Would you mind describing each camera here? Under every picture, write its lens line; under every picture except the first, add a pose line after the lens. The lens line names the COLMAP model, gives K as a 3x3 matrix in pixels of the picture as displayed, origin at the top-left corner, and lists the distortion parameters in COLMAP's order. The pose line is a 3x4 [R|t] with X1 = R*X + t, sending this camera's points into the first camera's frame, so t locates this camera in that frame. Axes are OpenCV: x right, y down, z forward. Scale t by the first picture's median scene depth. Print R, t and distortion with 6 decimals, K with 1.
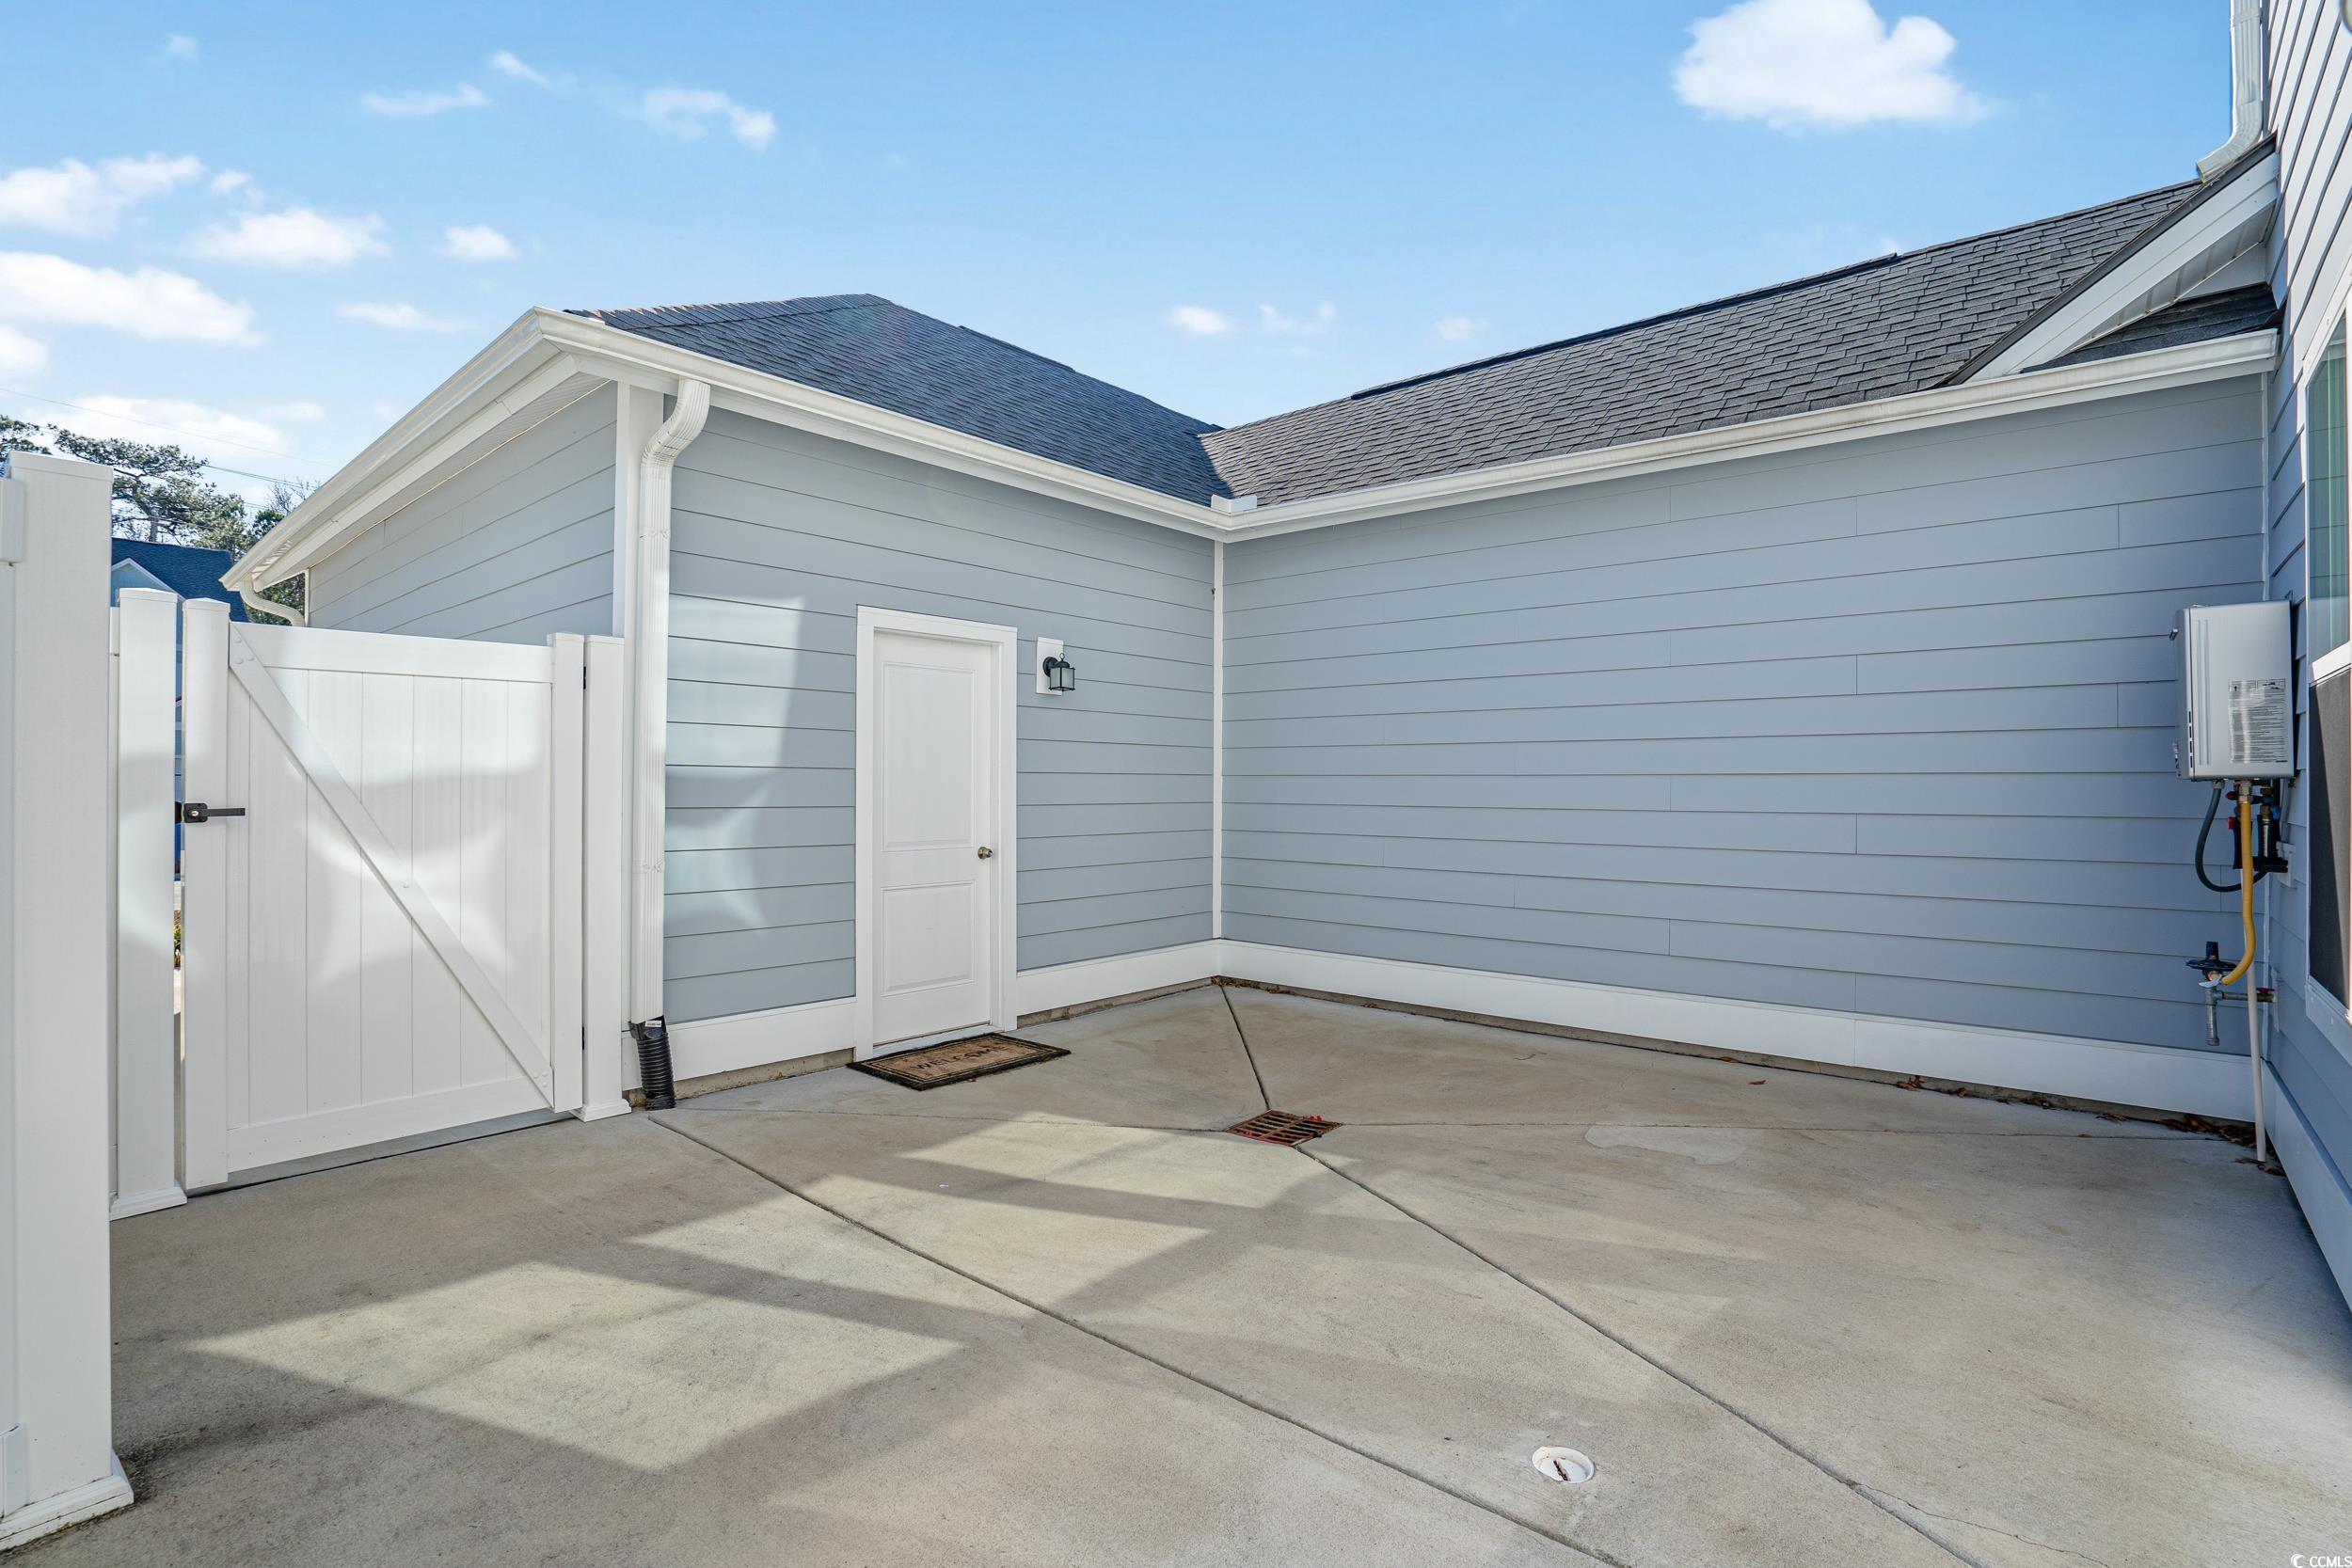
lens RADIAL K [[1076.1, 0, 1181.1], [0, 1076.1, 785.8], [0, 0, 1]] dist [-0.002696, -0.000251]
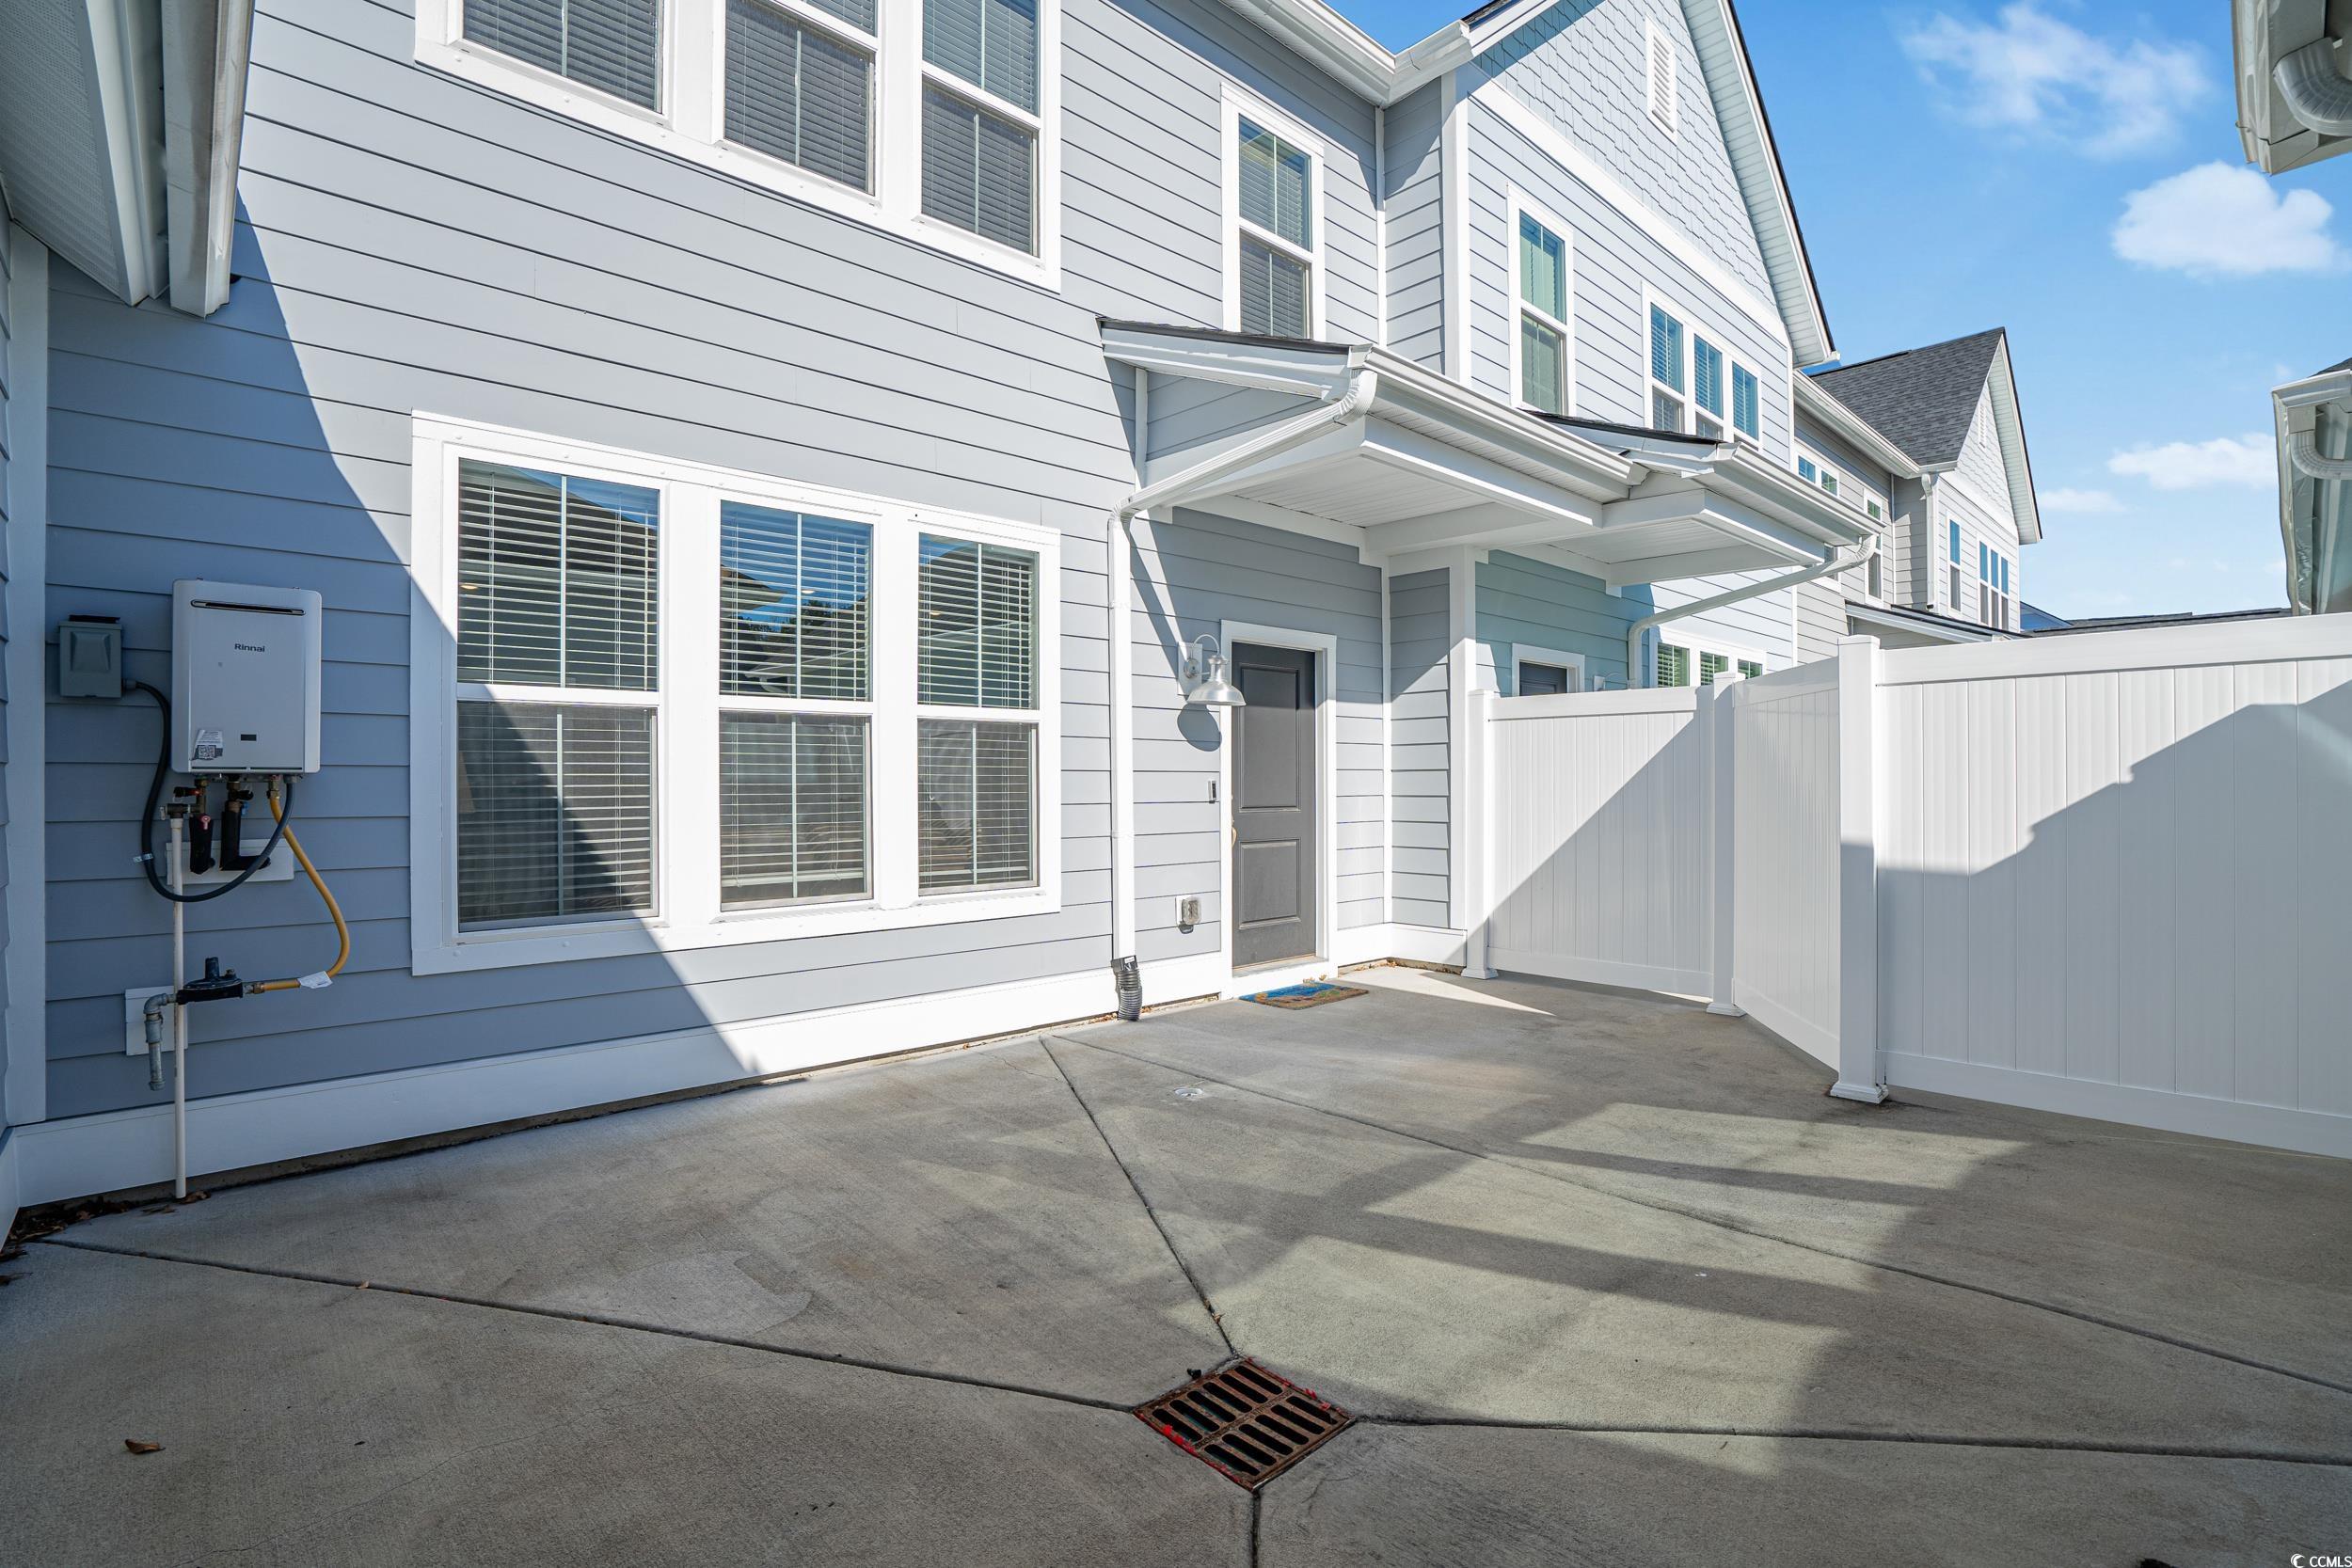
lens RADIAL K [[1076.1, 0, 1181.1], [0, 1076.1, 785.8], [0, 0, 1]] dist [-0.002696, -0.000251]
pose [[-0.994575, -0.002521, 0.103989, 0.093512], [-0.001854, 0.999977, 0.006508, -0.000619], [-0.104003, 0.006279, -0.994557, 2.023709]]
